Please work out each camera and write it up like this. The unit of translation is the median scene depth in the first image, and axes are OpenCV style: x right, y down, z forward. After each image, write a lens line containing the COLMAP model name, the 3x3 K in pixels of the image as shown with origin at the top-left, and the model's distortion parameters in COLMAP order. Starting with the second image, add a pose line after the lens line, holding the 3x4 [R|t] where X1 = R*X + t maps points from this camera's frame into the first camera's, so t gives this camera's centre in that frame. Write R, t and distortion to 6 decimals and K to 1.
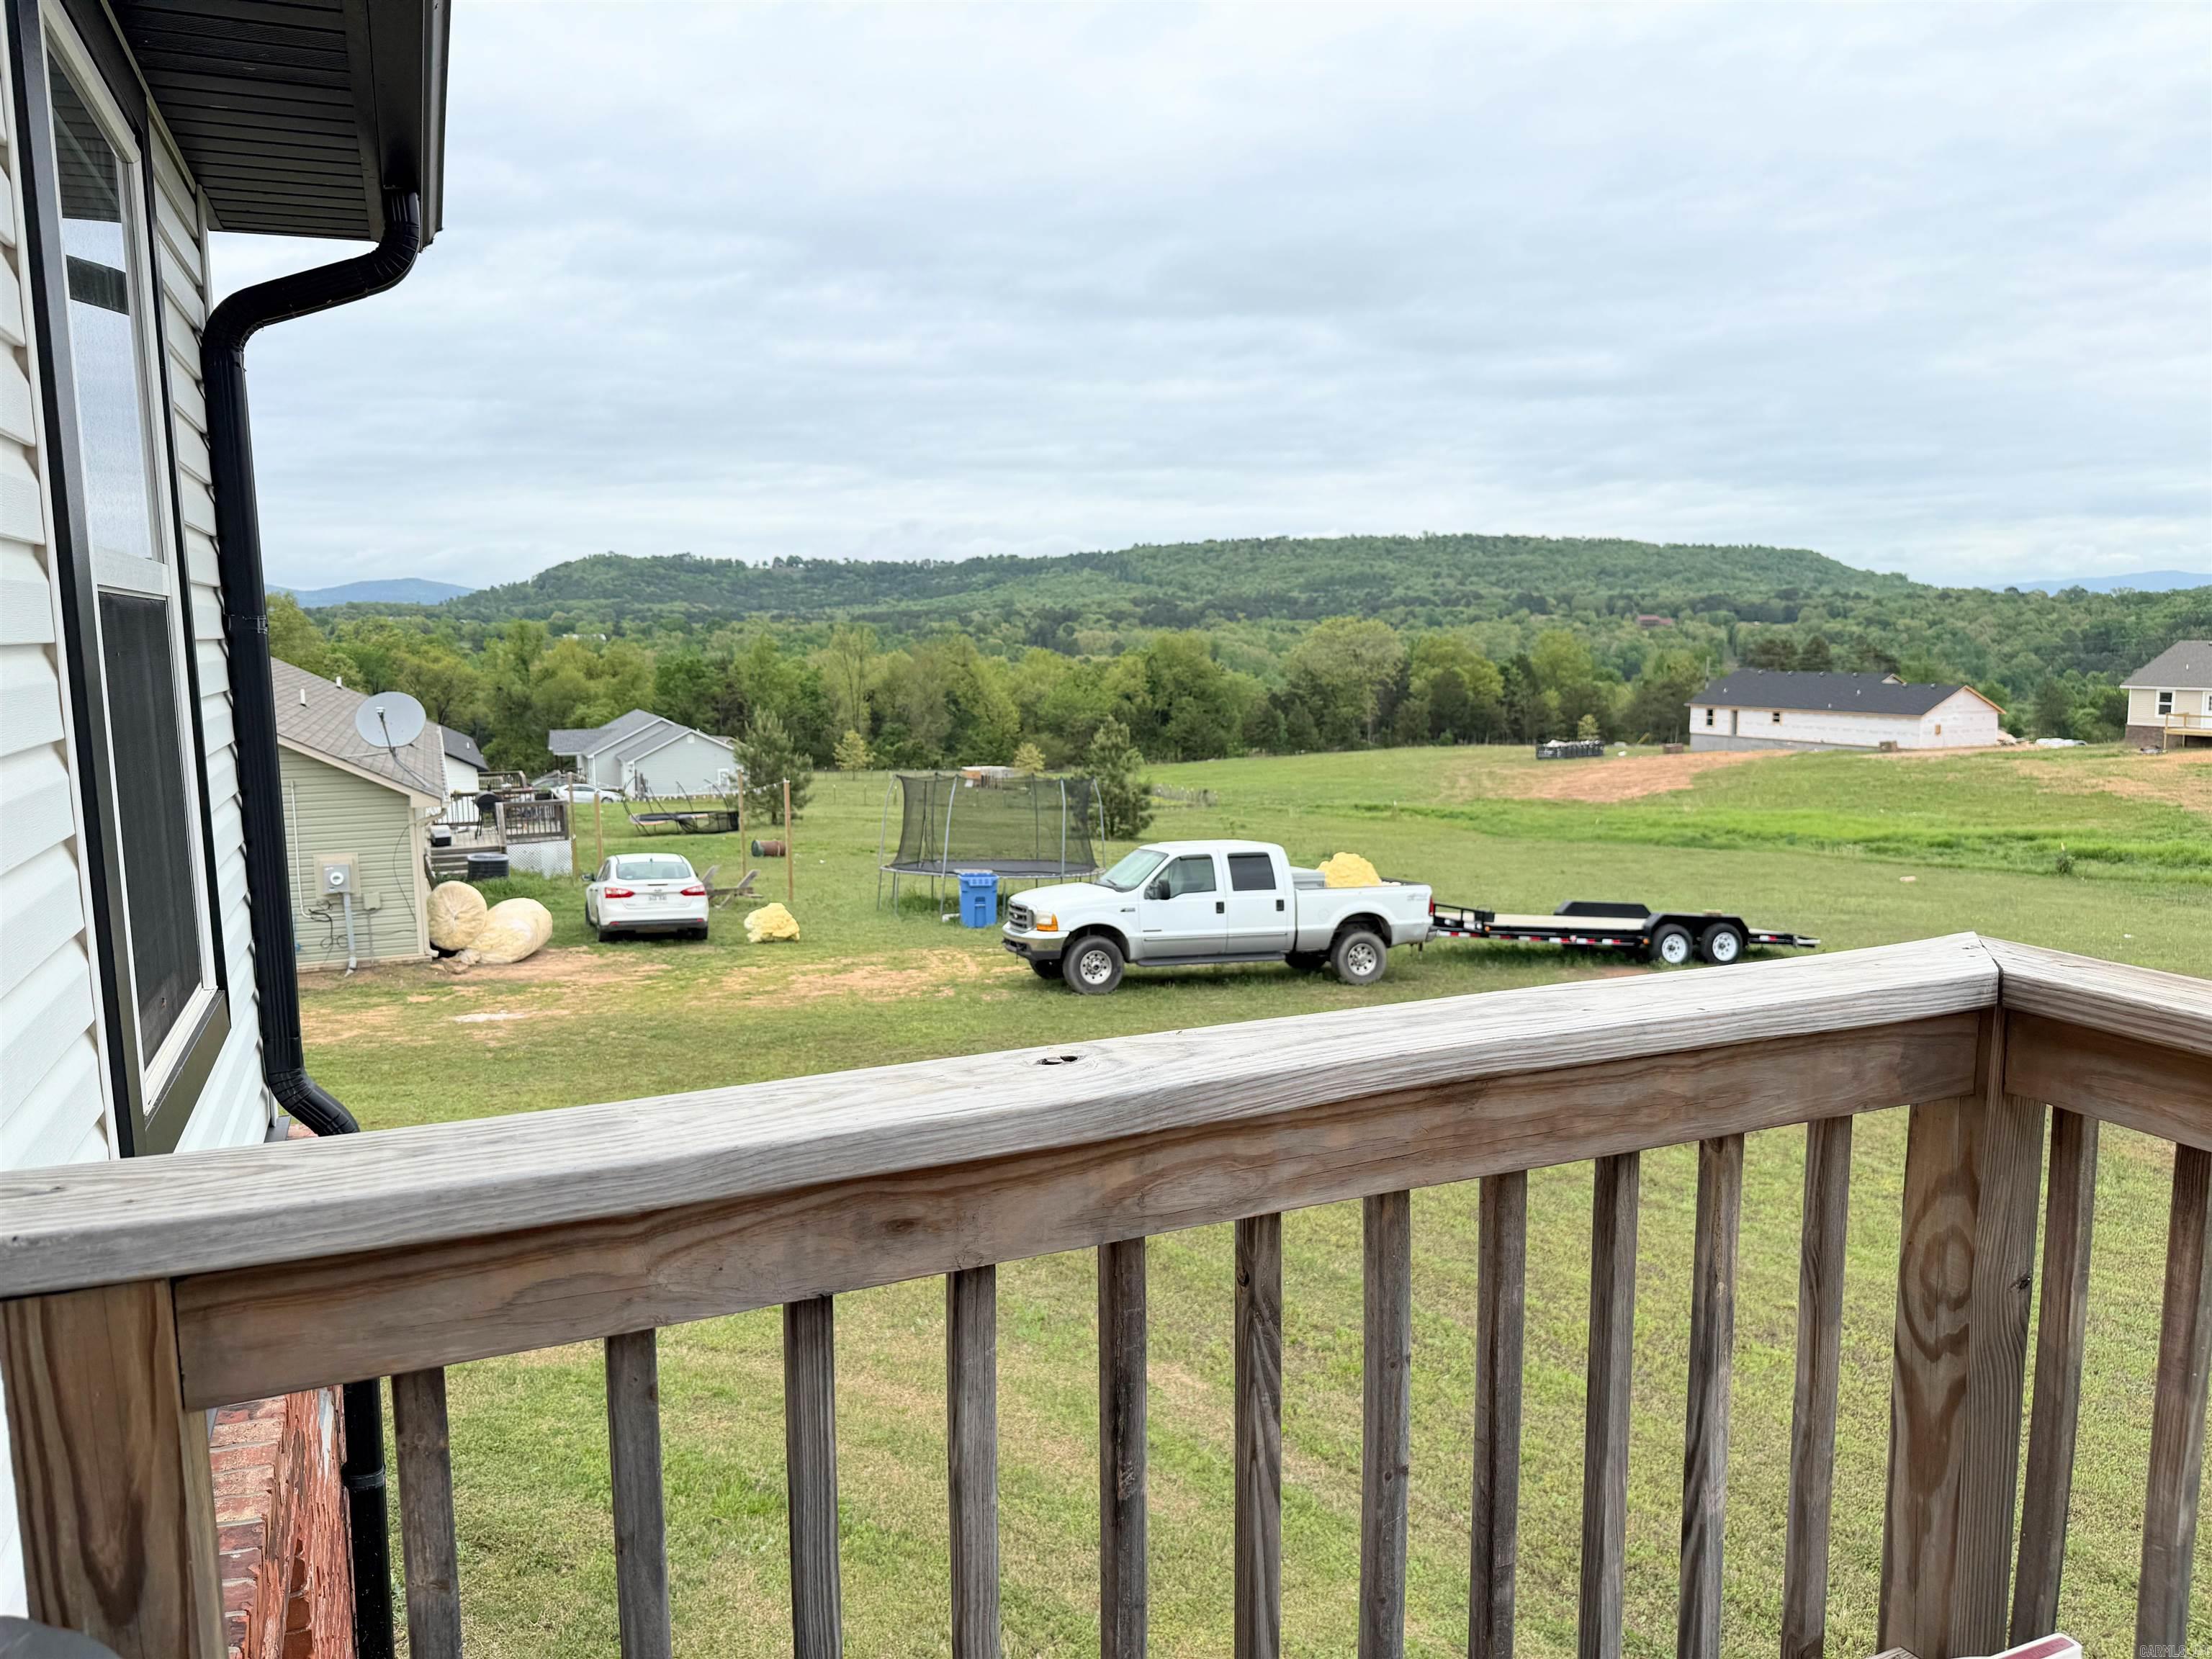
lens RADIAL K [[1564.7, 0, 1106.4], [0, 1564.7, 833.5], [0, 0, 1]] dist [0.071867, -0.074458]
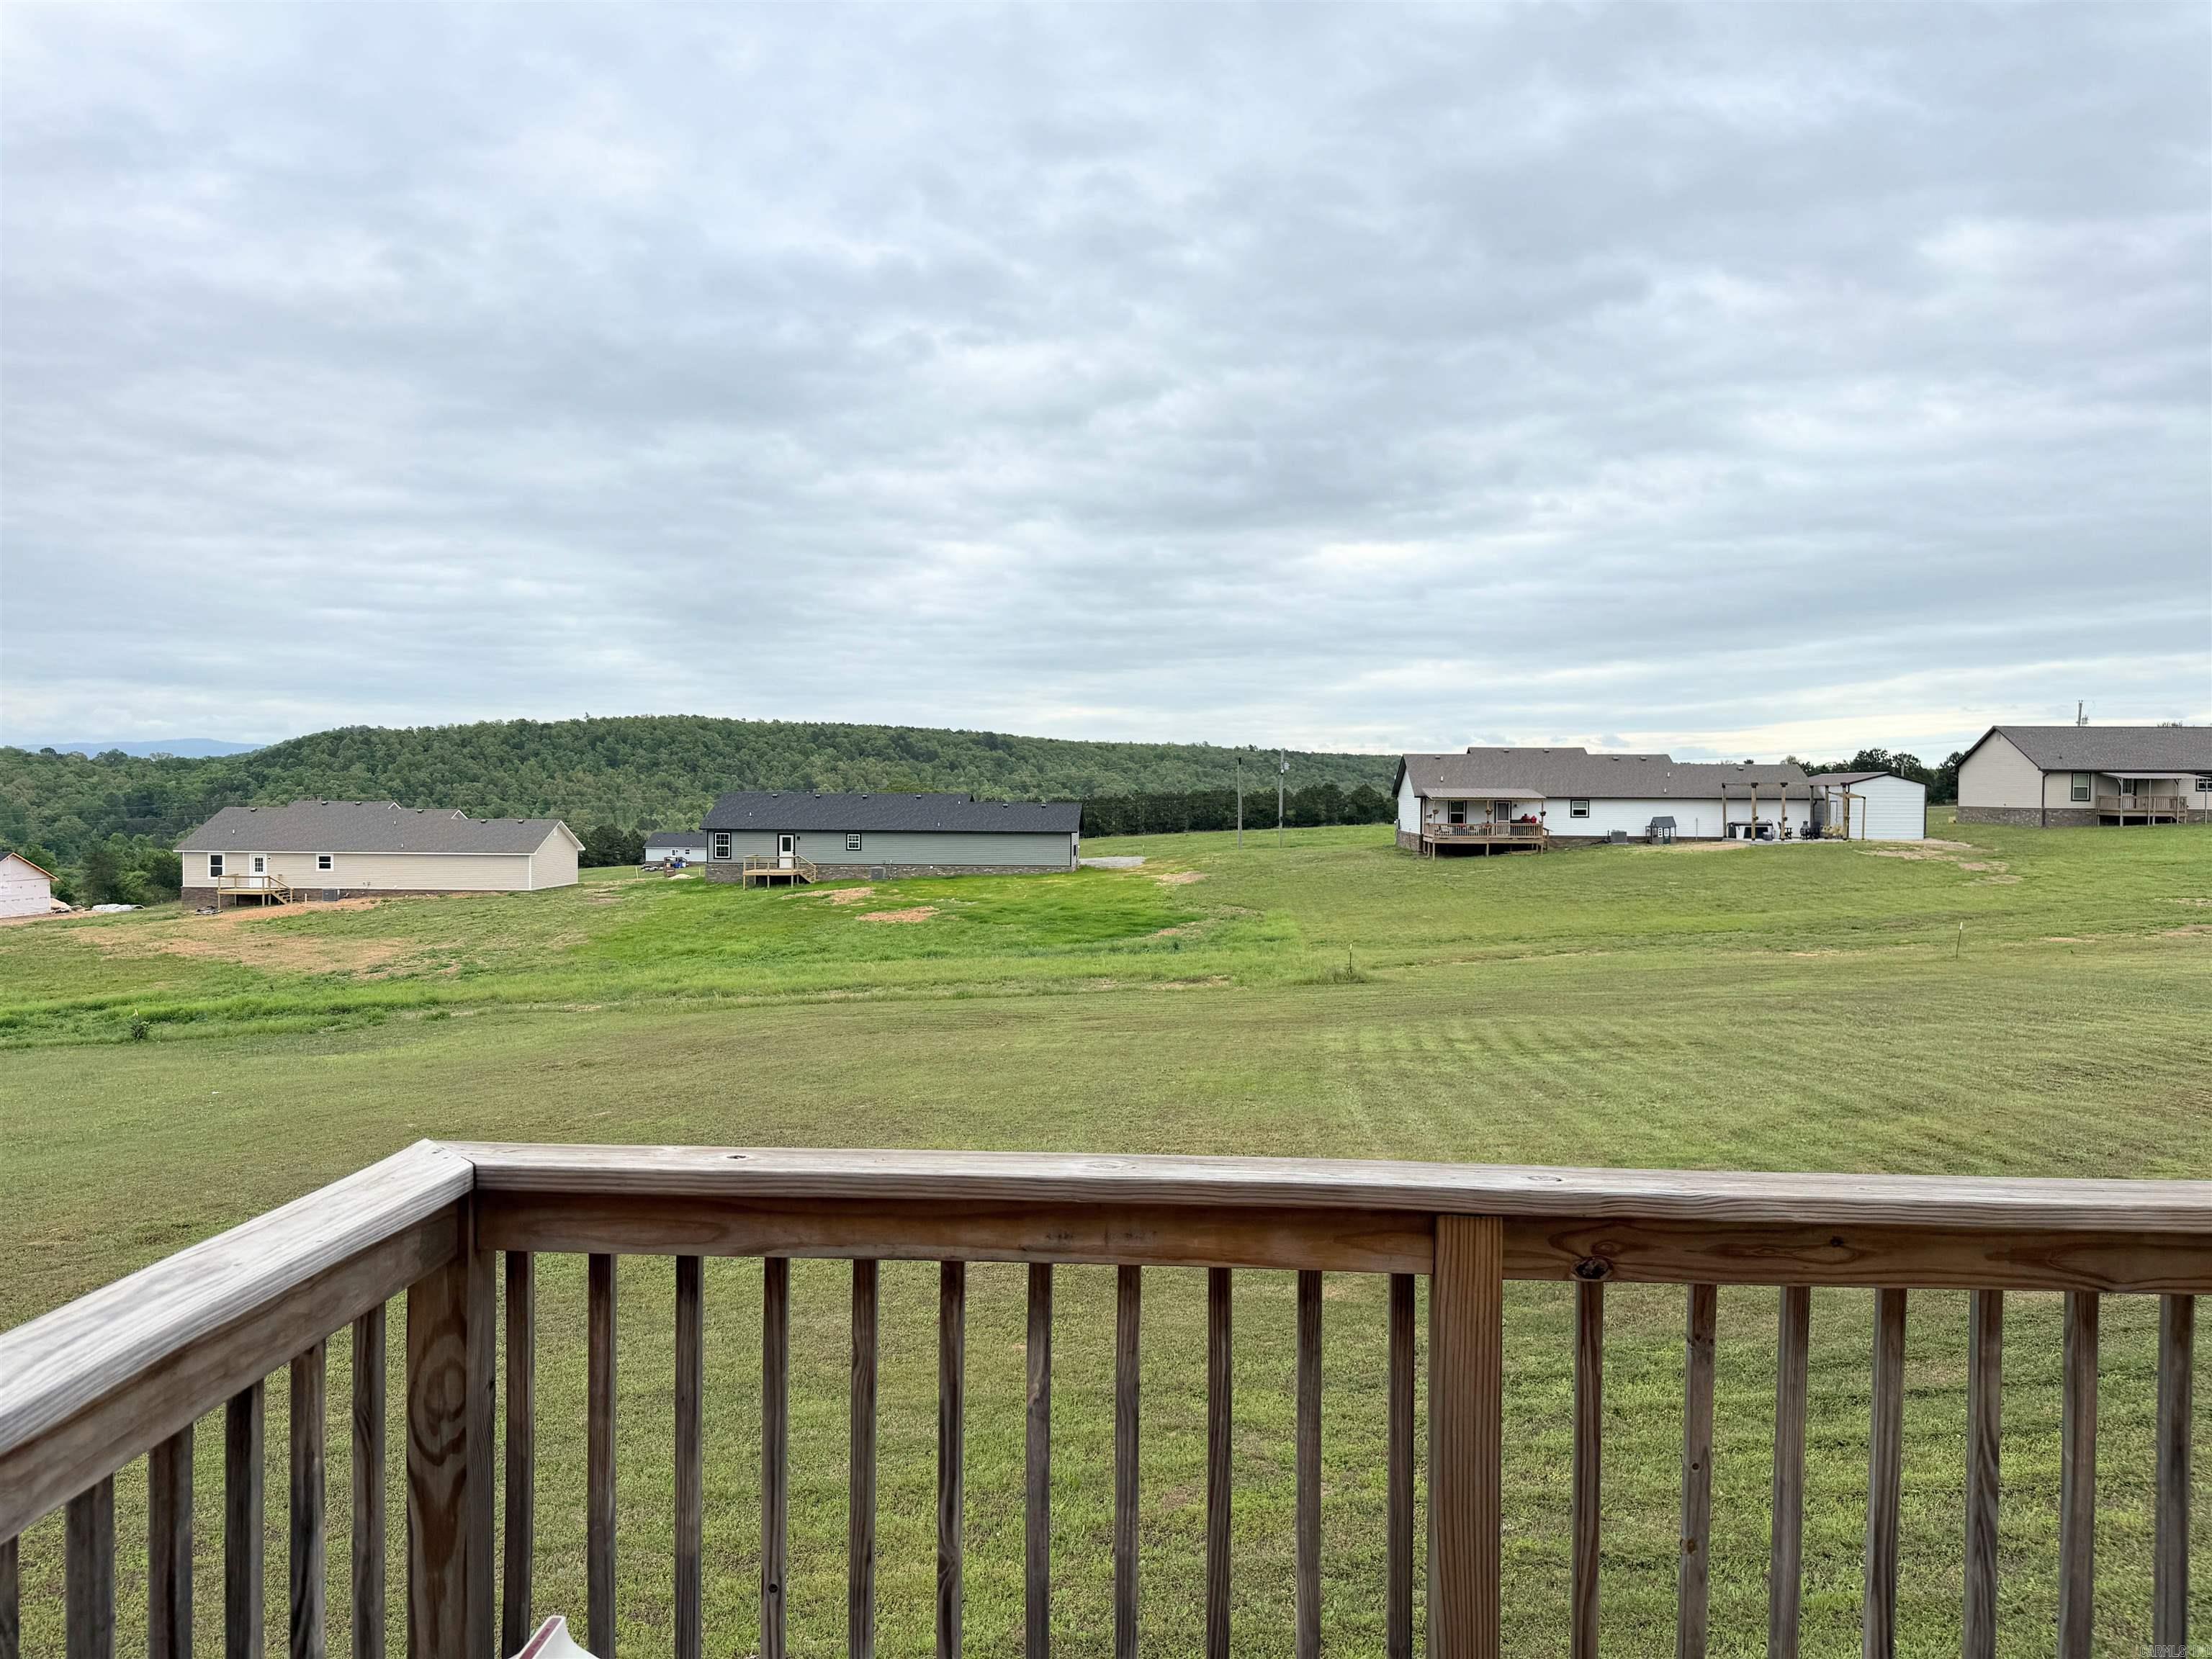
lens RADIAL K [[1564.7, 0, 1099.7], [0, 1564.7, 829.1], [0, 0, 1]] dist [0.071867, -0.074458]
pose [[0.456073, -0.008445, 0.889902, -0.007290], [0.101206, 0.993960, -0.042435, -0.001597], [-0.884169, 0.109417, 0.454173, -0.003055]]
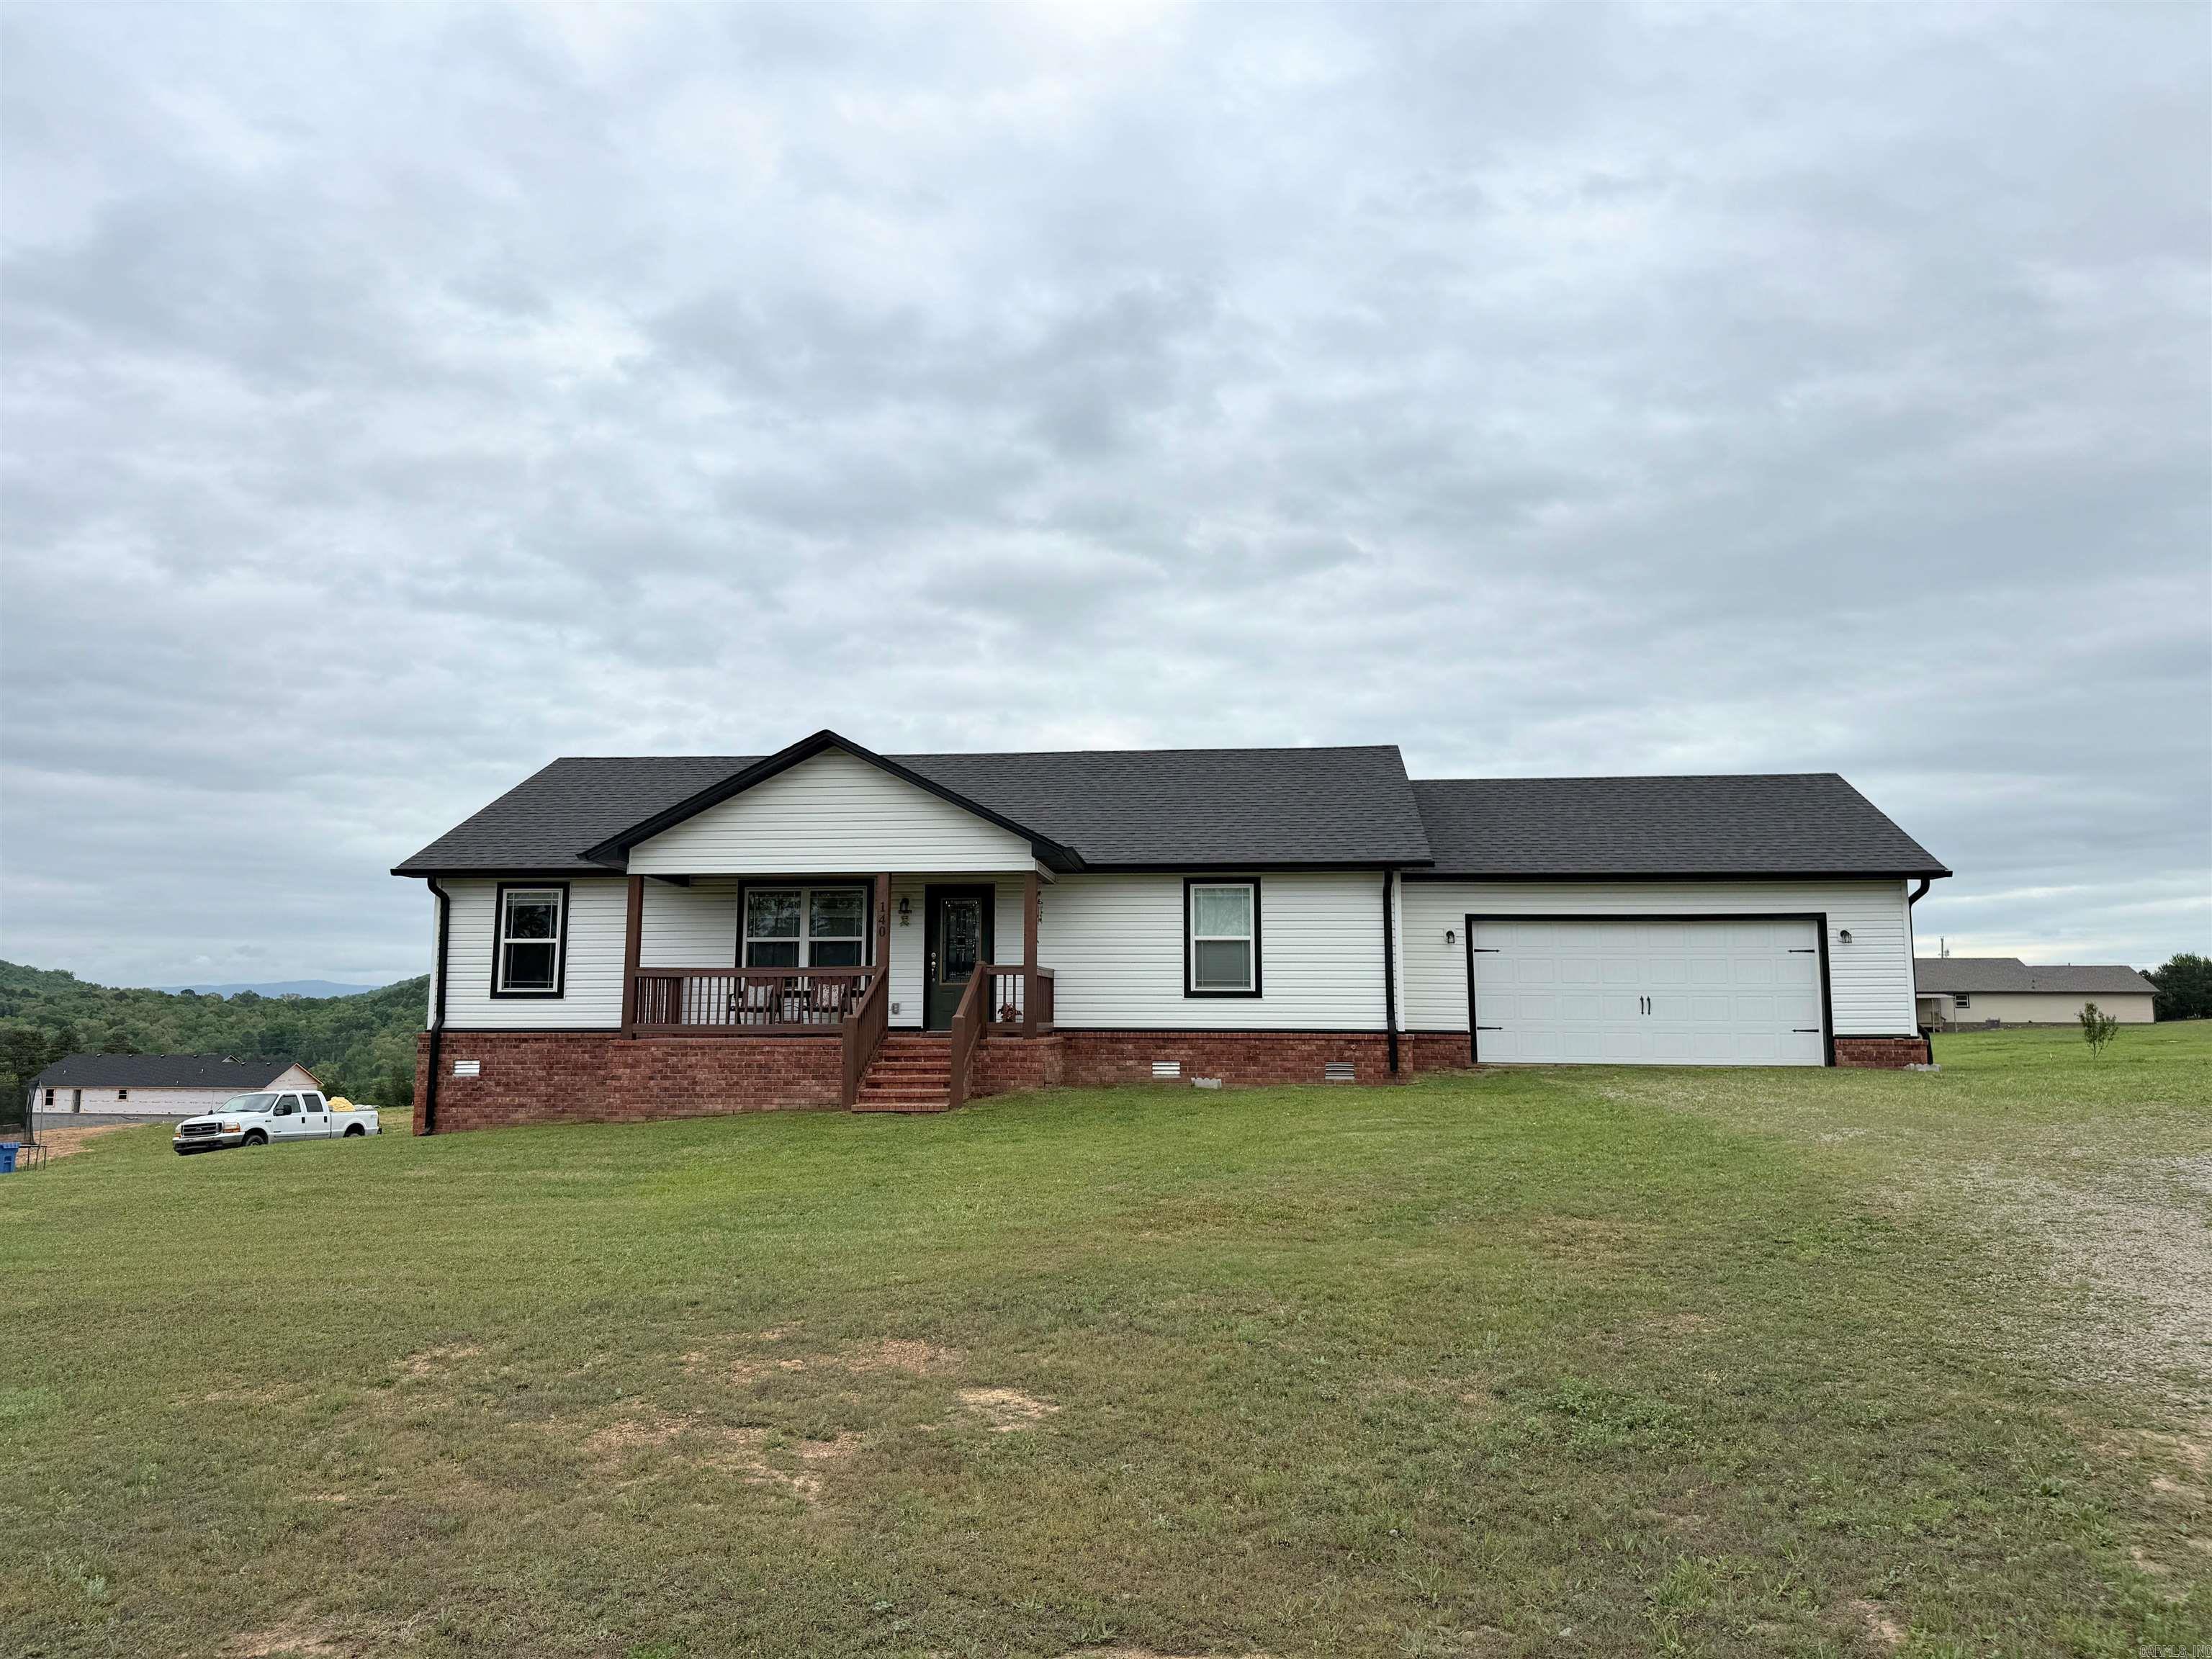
lens RADIAL K [[1564.7, 0, 1114.7], [0, 1564.7, 825.5], [0, 0, 1]] dist [0.071867, -0.074458]
pose [[0.498818, 0.122096, 0.858064, -0.200560], [0.100542, 0.975192, -0.197210, 0.030907], [-0.860856, 0.184643, 0.474167, -0.154644]]
